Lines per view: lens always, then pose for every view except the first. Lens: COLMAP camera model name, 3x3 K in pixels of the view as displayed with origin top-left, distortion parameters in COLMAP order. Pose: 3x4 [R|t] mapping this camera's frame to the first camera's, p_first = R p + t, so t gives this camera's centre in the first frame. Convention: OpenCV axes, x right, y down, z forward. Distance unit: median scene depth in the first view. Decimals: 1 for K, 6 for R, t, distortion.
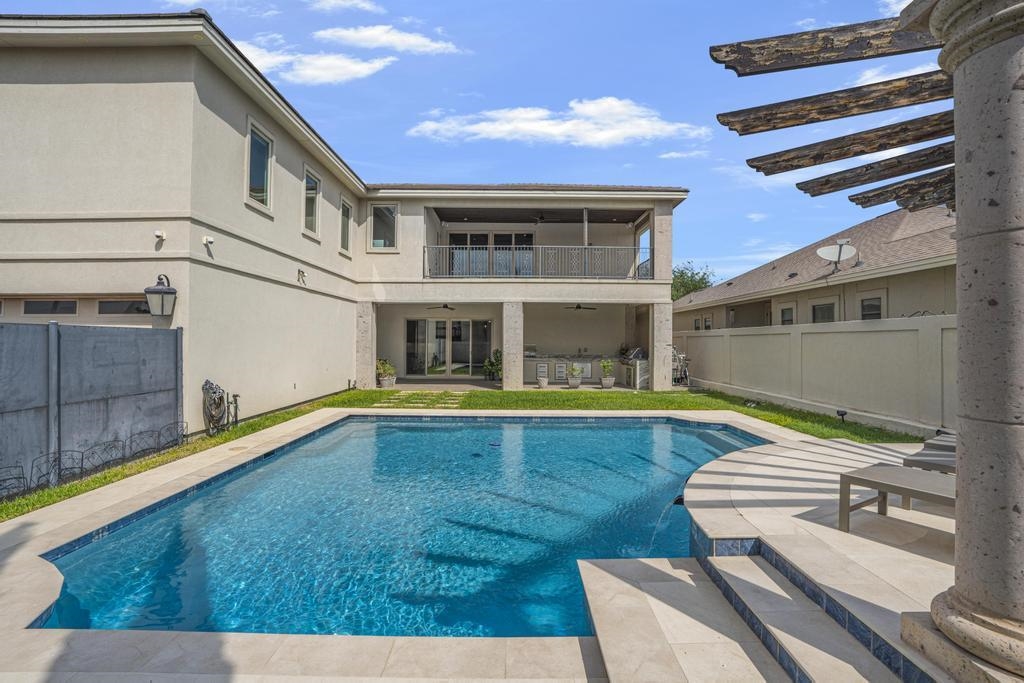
lens RADIAL K [[476.2, 0, 513.3], [0, 476.2, 329.1], [0, 0, 1]] dist [-0.062525, 0.000119]
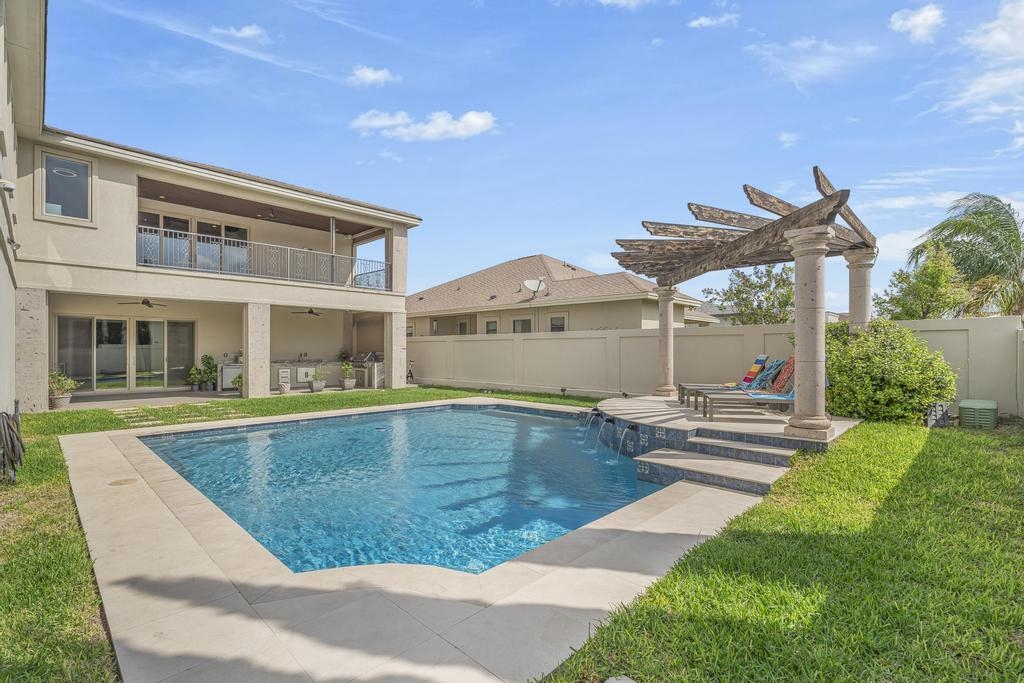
lens RADIAL K [[460.4, 0, 508.6], [0, 460.4, 336.2], [0, 0, 1]] dist [-0.001277, 0.000235]
pose [[0.703919, 0.015359, 0.710115, -0.294502], [-0.015222, 0.999863, -0.006538, 0.006022], [-0.710118, -0.006207, 0.704056, 0.015406]]
